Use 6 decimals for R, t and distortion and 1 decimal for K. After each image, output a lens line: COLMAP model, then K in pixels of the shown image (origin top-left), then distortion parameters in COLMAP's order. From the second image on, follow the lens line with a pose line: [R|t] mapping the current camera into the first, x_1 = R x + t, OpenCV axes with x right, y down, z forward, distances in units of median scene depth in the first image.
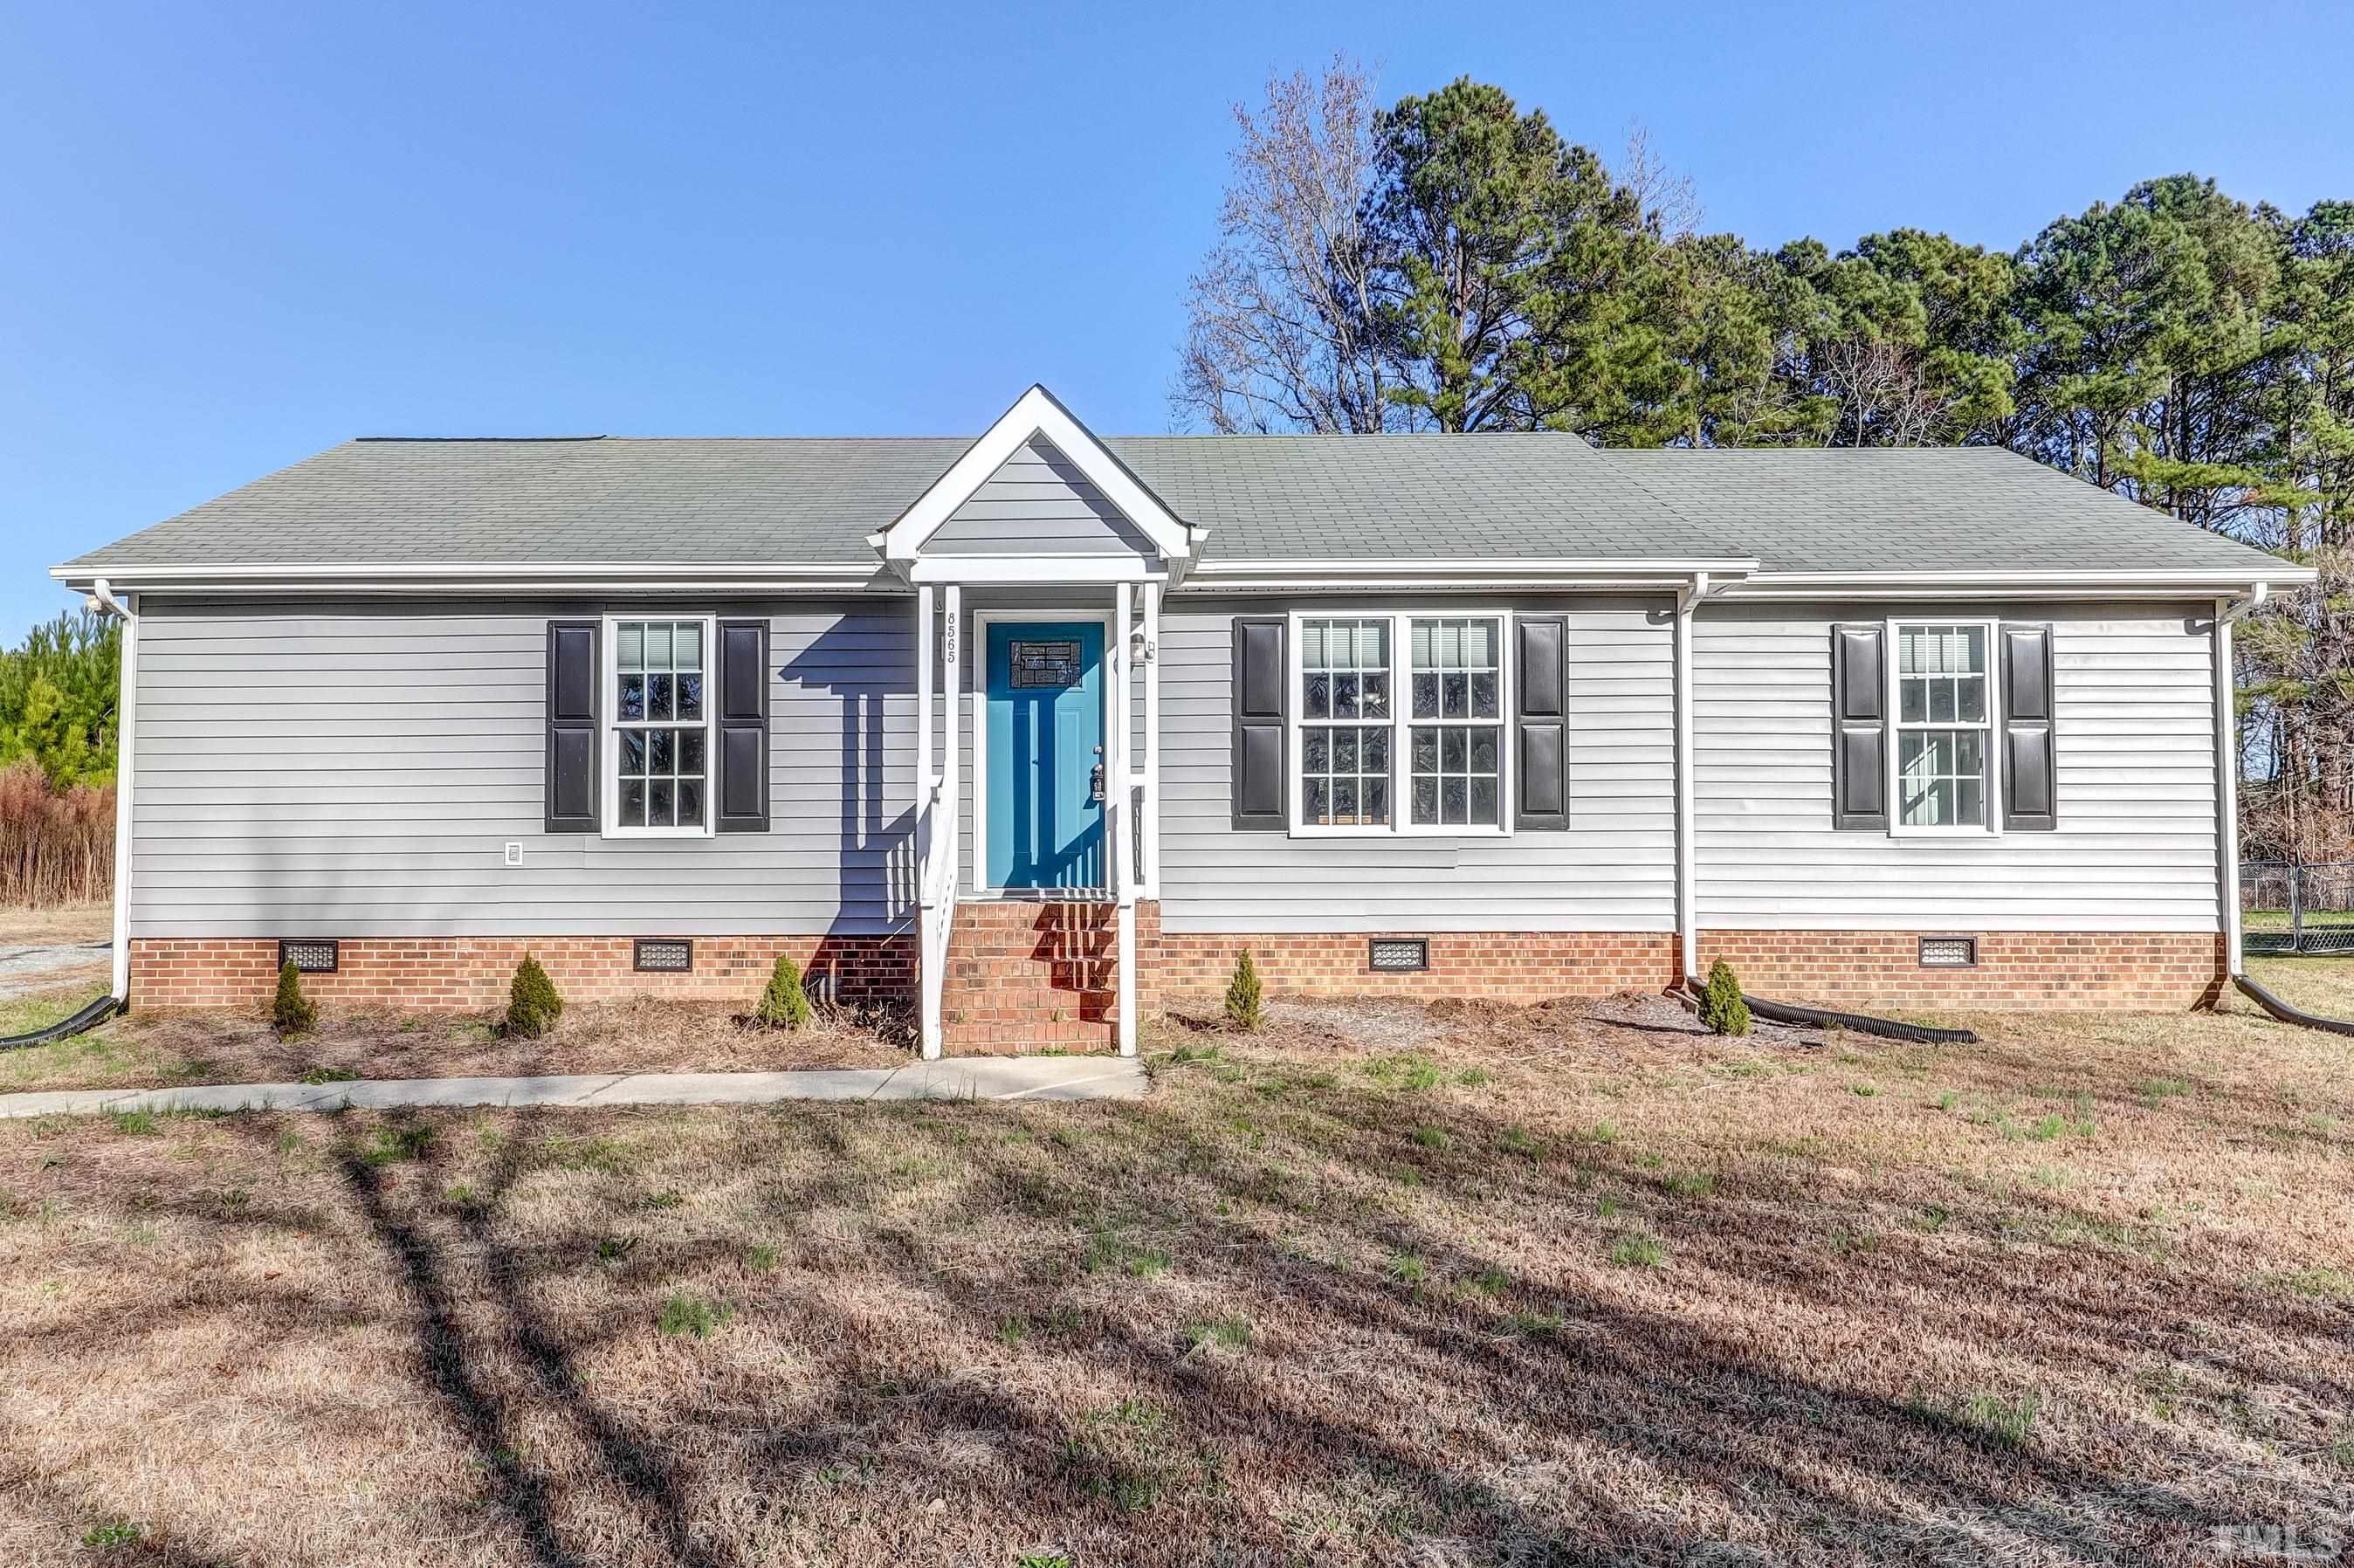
lens RADIAL K [[1504.8, 0, 1127.8], [0, 1504.8, 783.4], [0, 0, 1]] dist [0.008020, -0.000105]
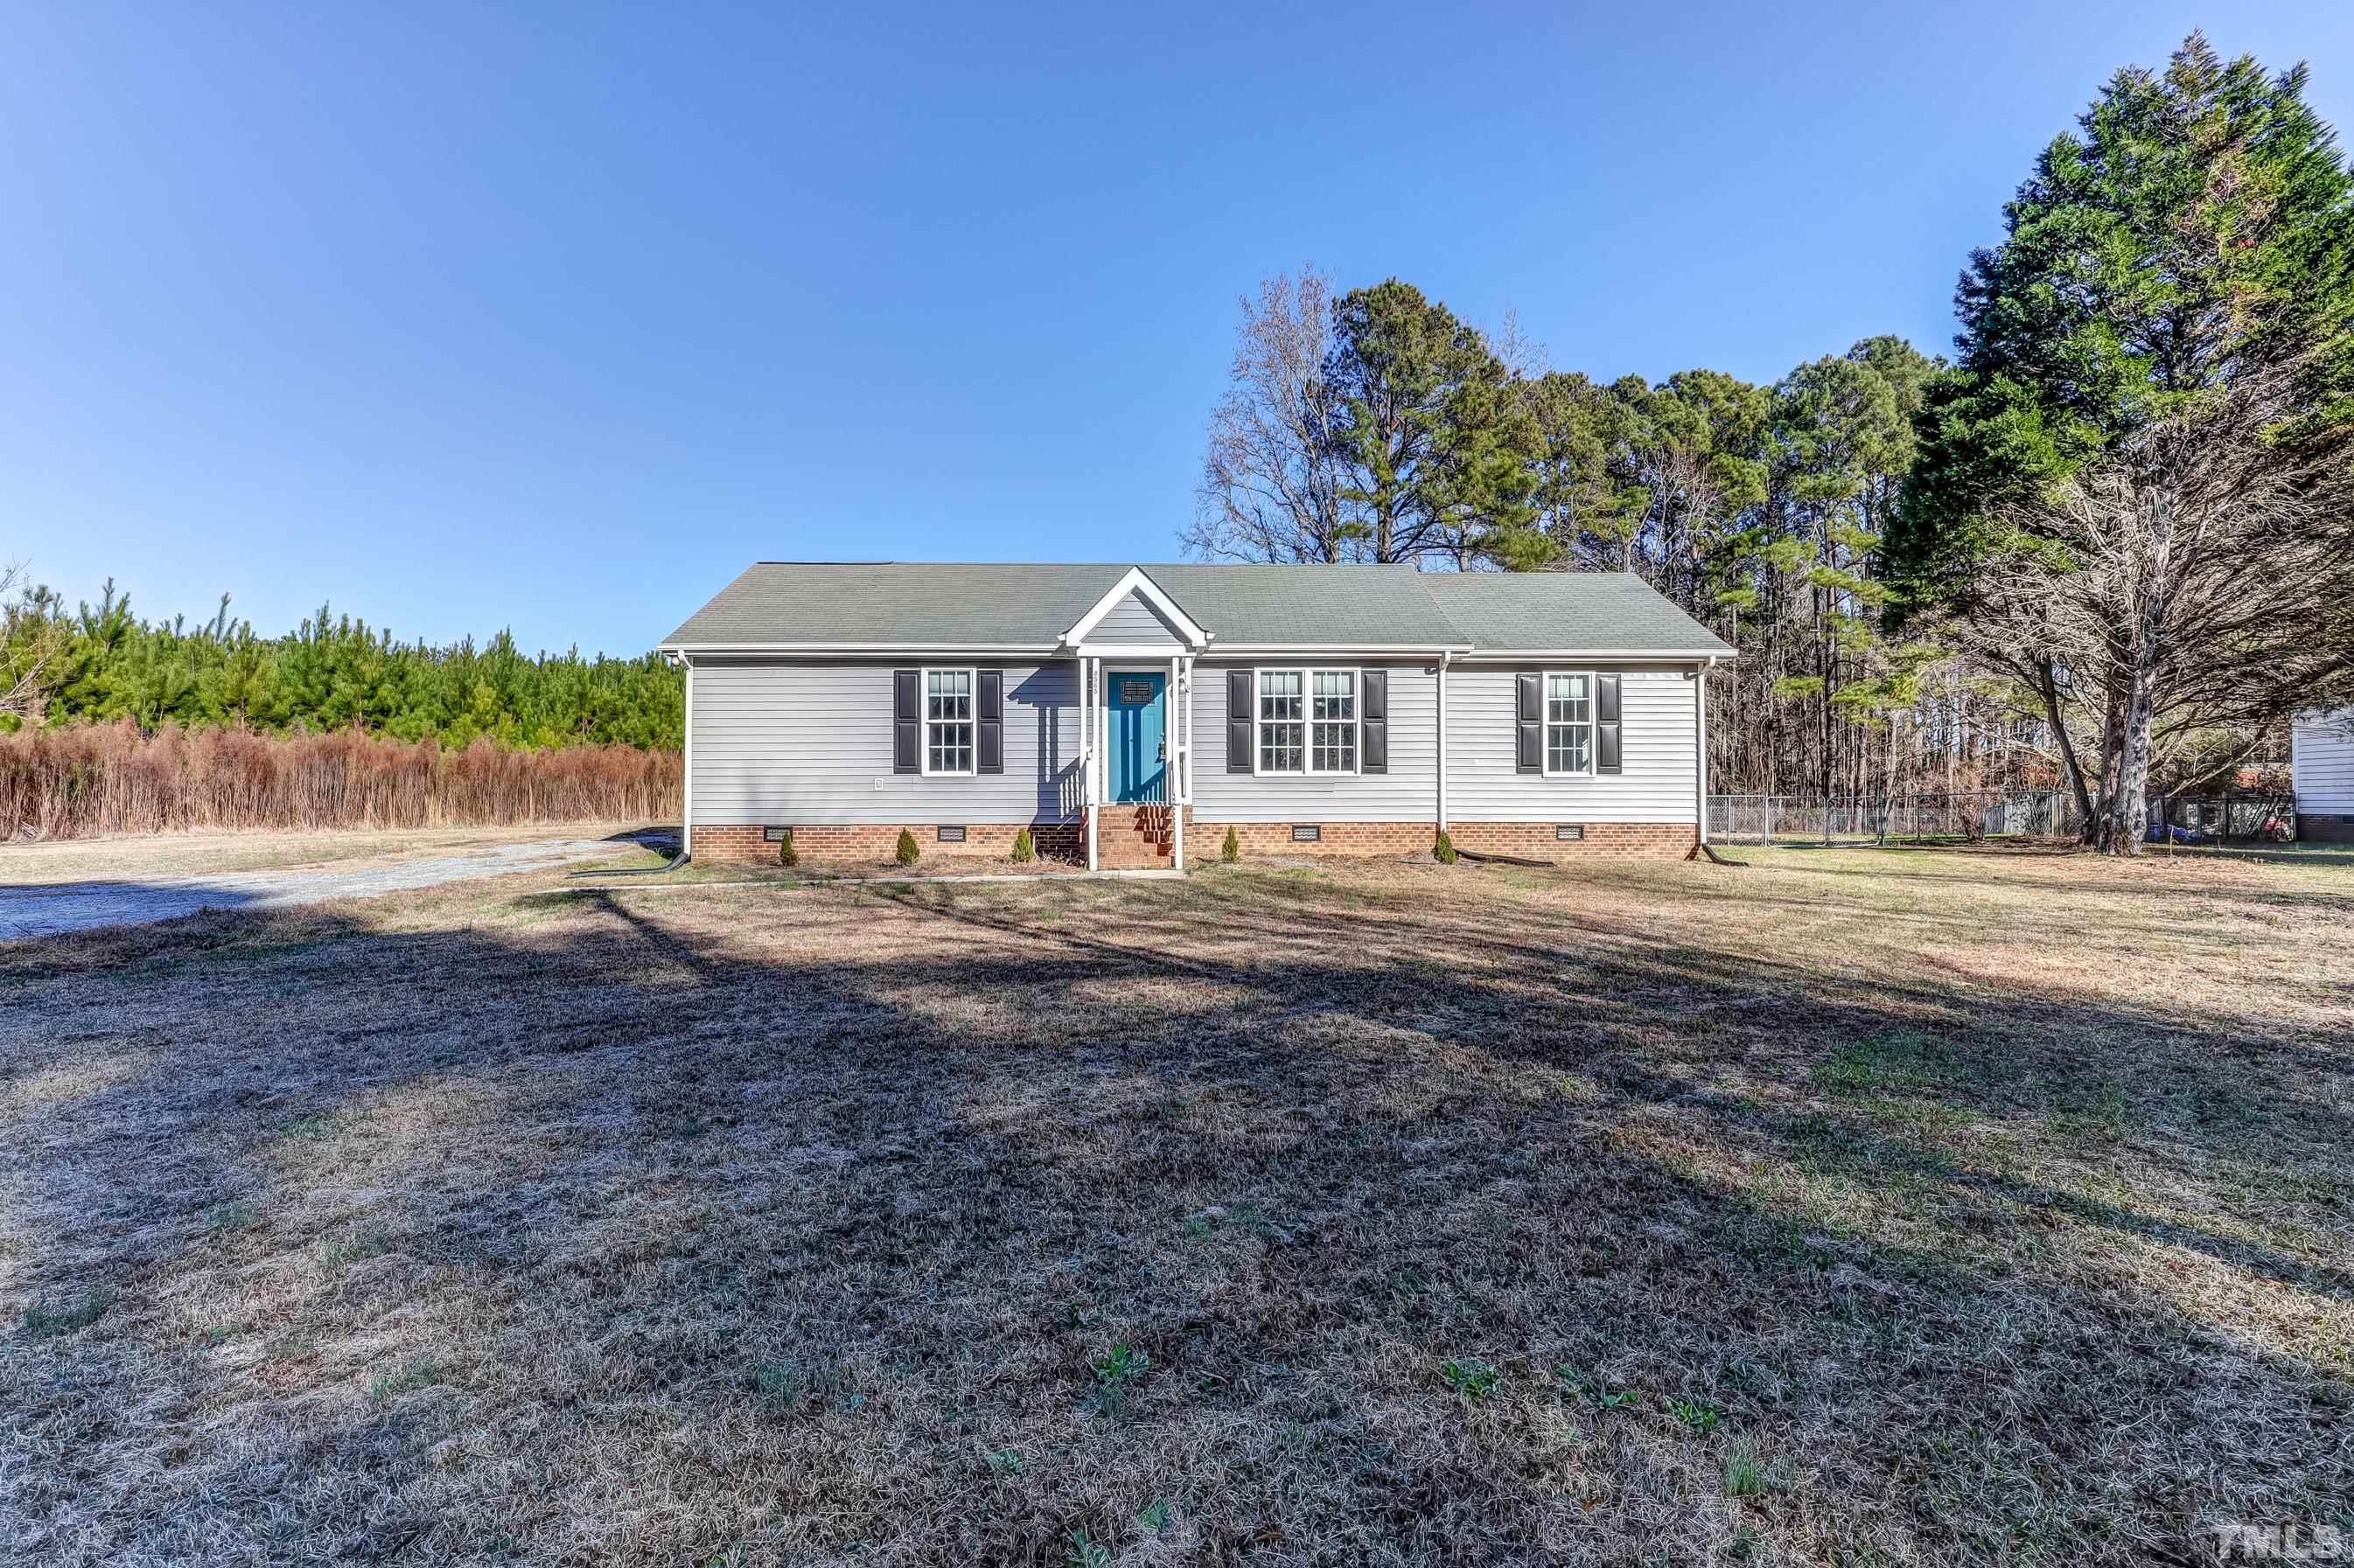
lens RADIAL K [[1190.7, 0, 1199.3], [0, 1190.7, 743.0], [0, 0, 1]] dist [0.007093, 0.000115]
pose [[0.999480, 0.002780, 0.032125, -0.021273], [-0.002641, 0.999987, -0.004362, -0.003508], [-0.032136, 0.004275, 0.999474, -0.632790]]
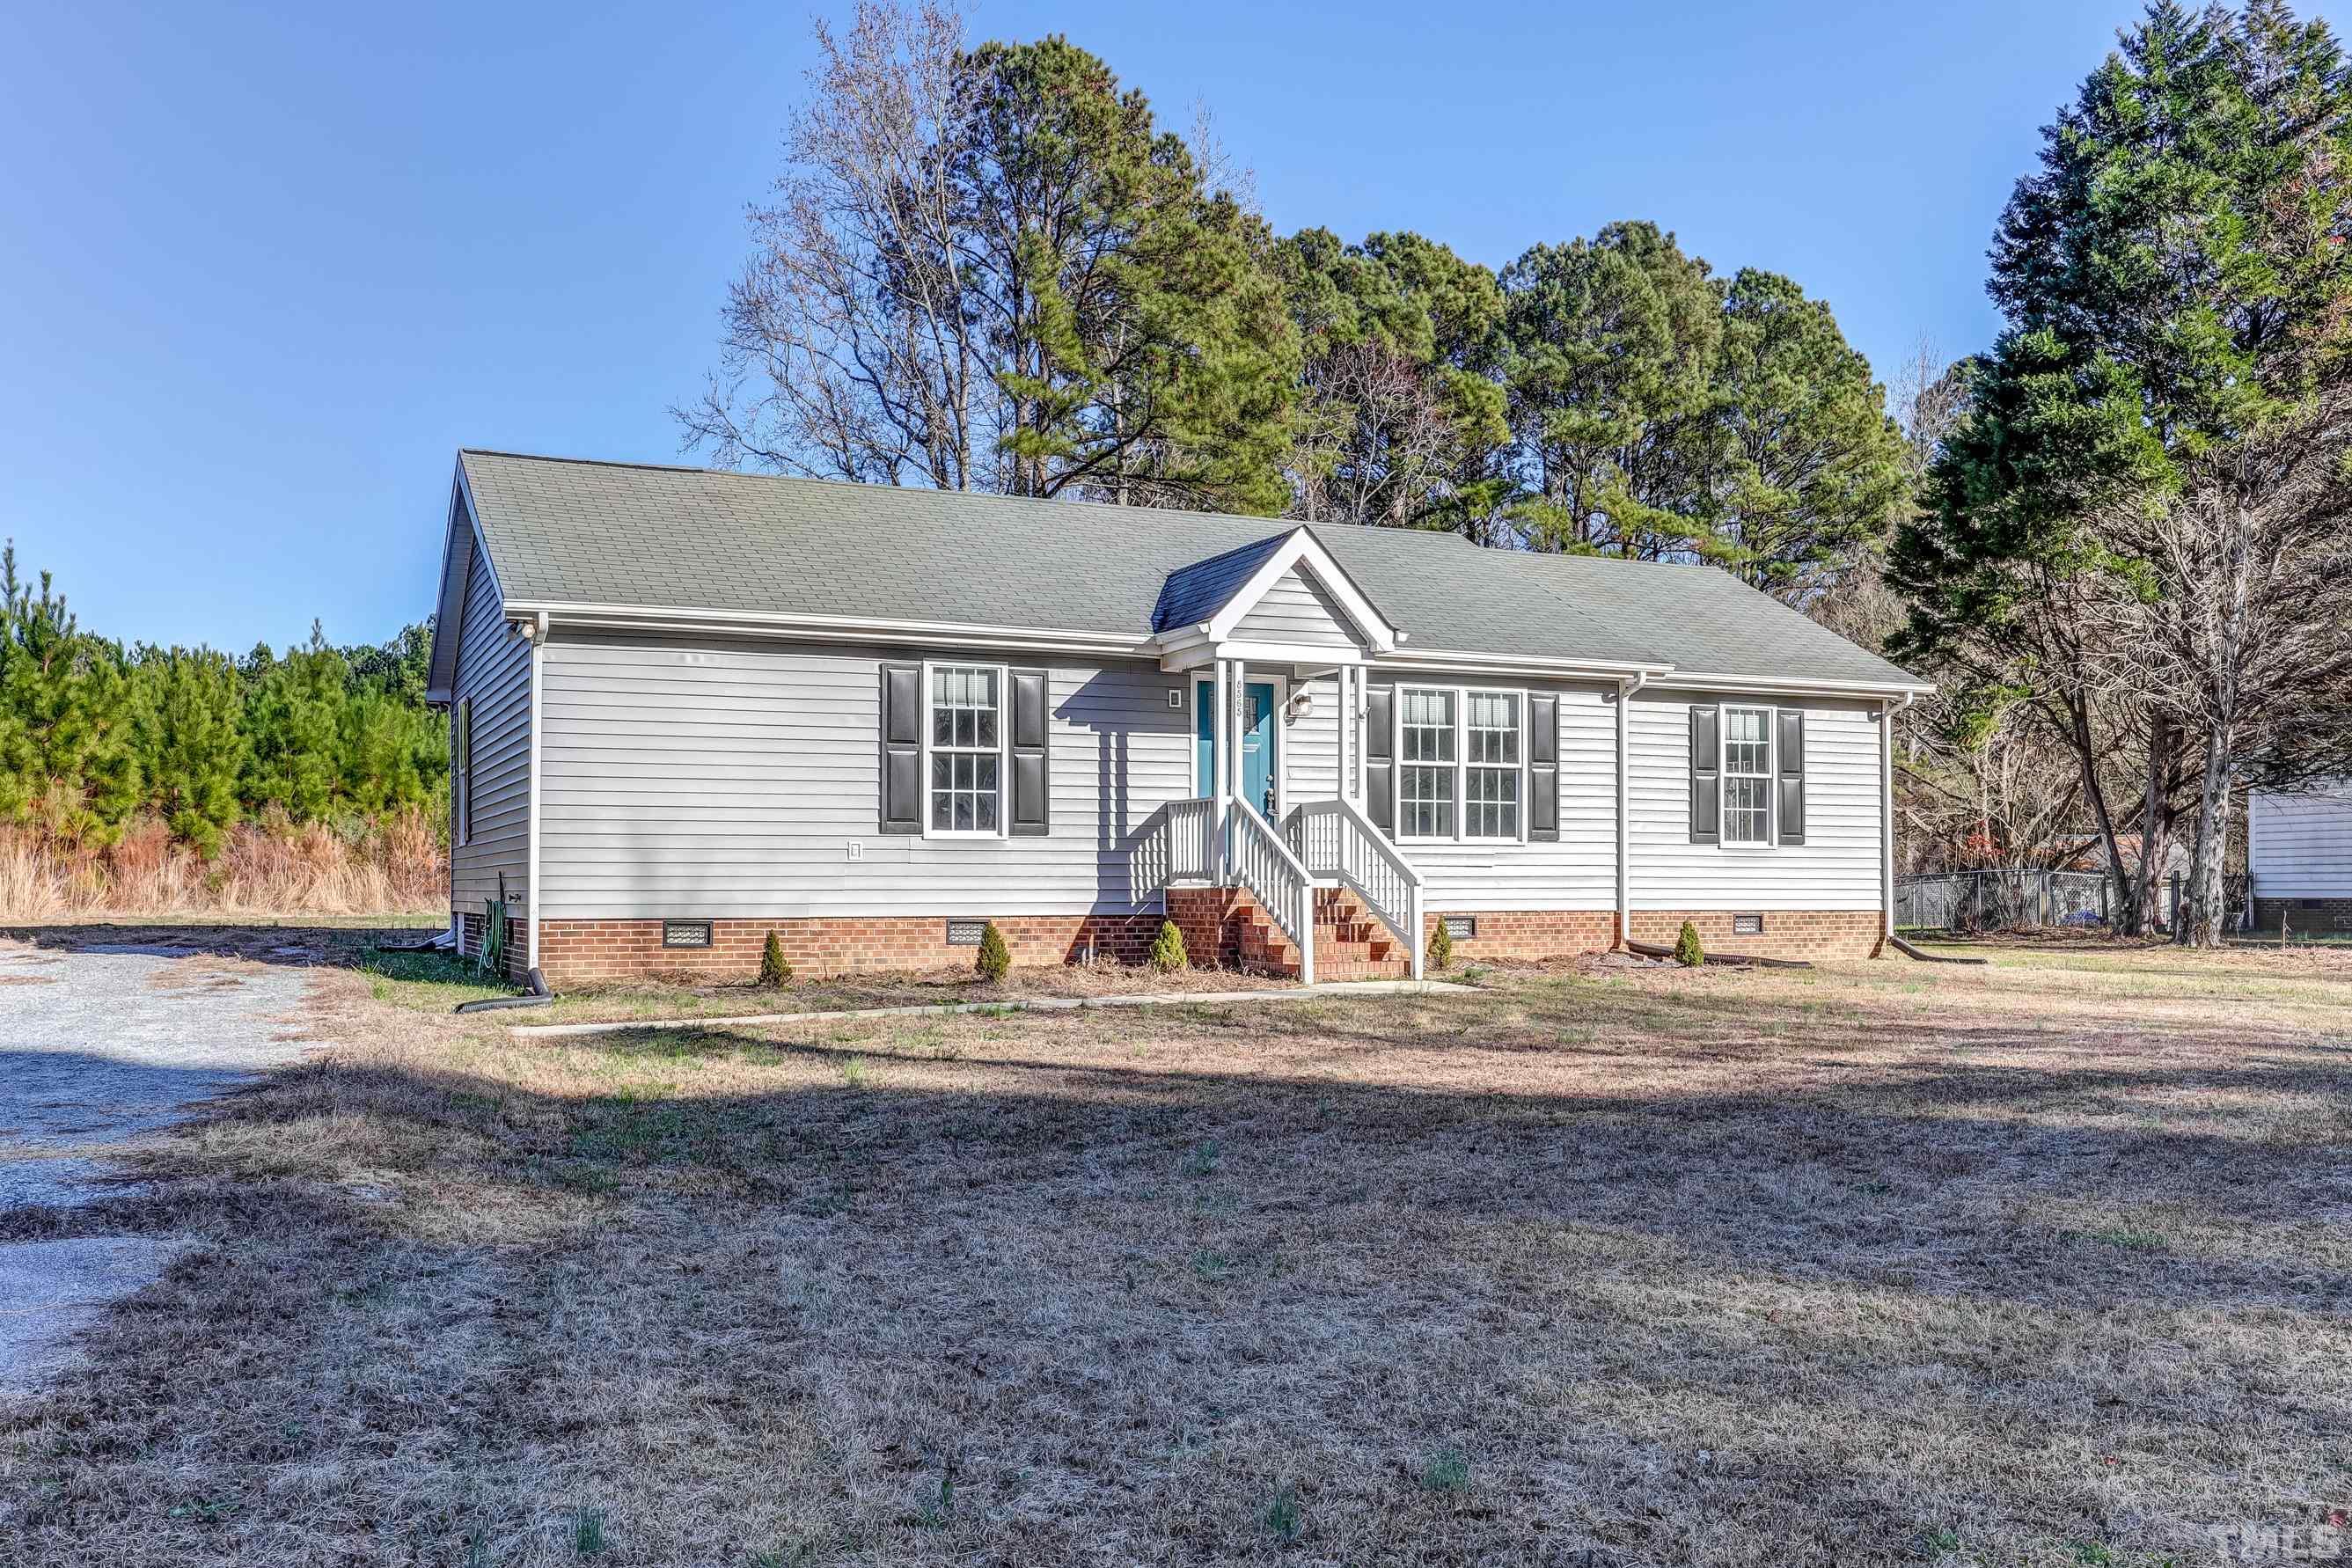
lens RADIAL K [[2069.4, 0, 1176.0], [0, 2069.4, 784.0], [0, 0, 1]] dist [-0.003579, 0.000301]
pose [[0.901099, 0.023667, 0.432967, -0.901494], [-0.023016, 0.999712, -0.006745, -0.002914], [-0.433003, -0.003887, 0.901384, -0.647649]]
